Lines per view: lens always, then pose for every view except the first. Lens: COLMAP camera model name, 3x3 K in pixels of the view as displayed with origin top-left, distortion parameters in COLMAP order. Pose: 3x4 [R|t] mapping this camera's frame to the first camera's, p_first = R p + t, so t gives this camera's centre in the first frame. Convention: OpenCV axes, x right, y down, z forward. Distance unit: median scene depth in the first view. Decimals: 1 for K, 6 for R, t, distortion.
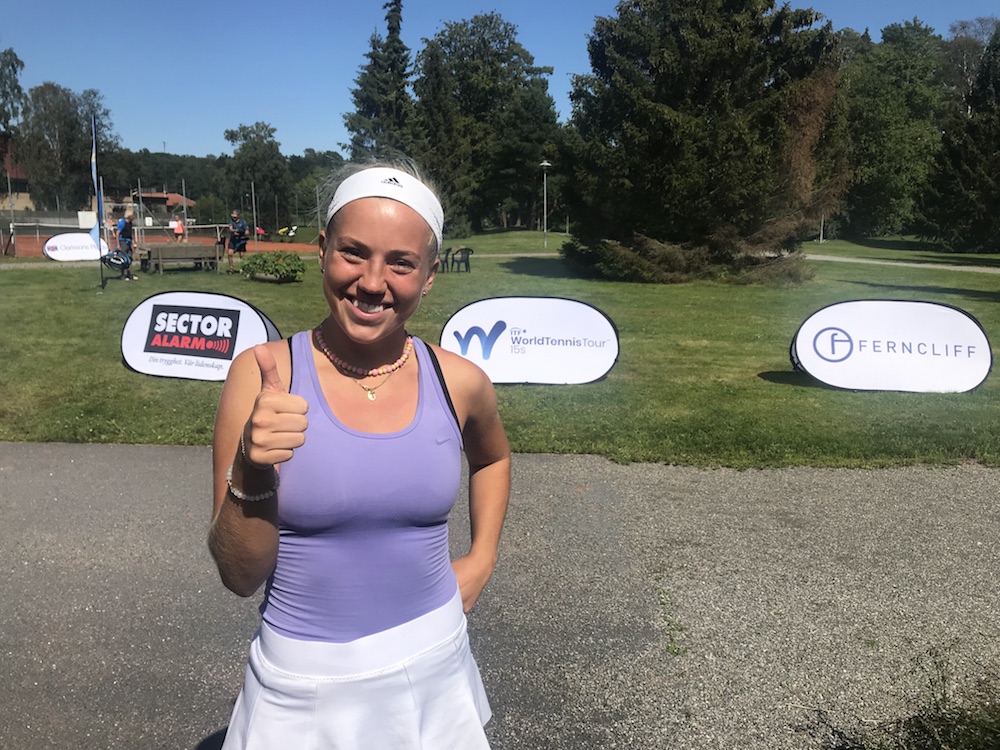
lens RADIAL K [[828.8, 0, 500.6], [0, 828.8, 376.0], [0, 0, 1]] dist [0.055473, -0.001748]
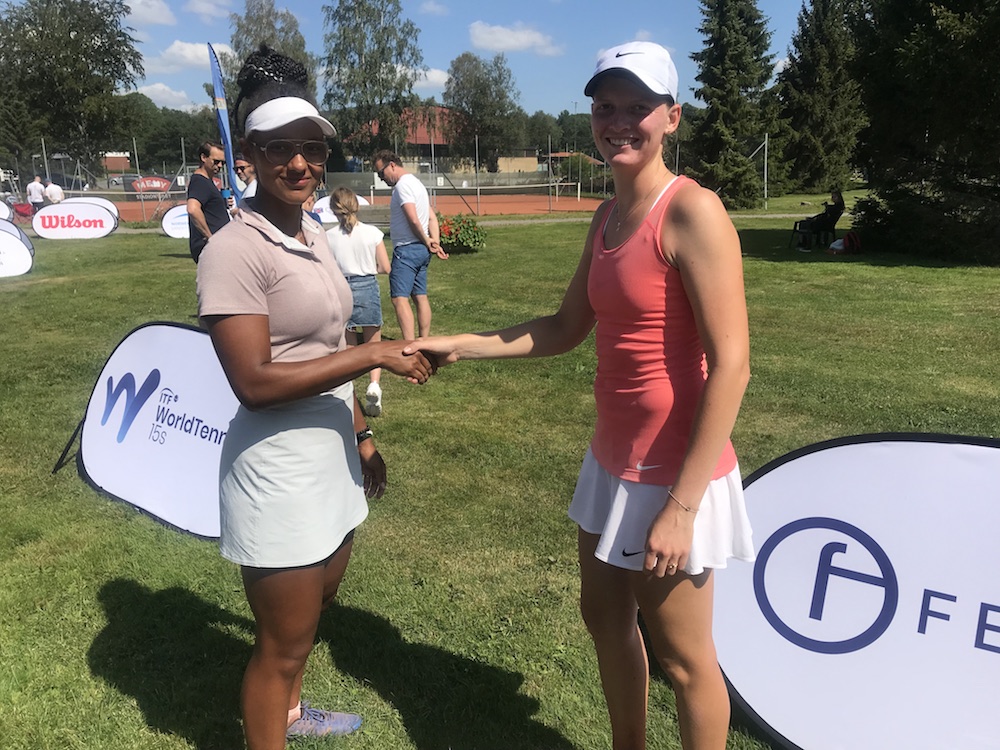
lens RADIAL K [[828.8, 0, 498.5], [0, 828.8, 372.8], [0, 0, 1]] dist [0.055473, -0.001748]
pose [[0.884458, 0.102046, -0.455325, 0.398170], [-0.081652, 0.994585, 0.064297, -0.111494], [0.459421, -0.019690, 0.888000, 0.654175]]
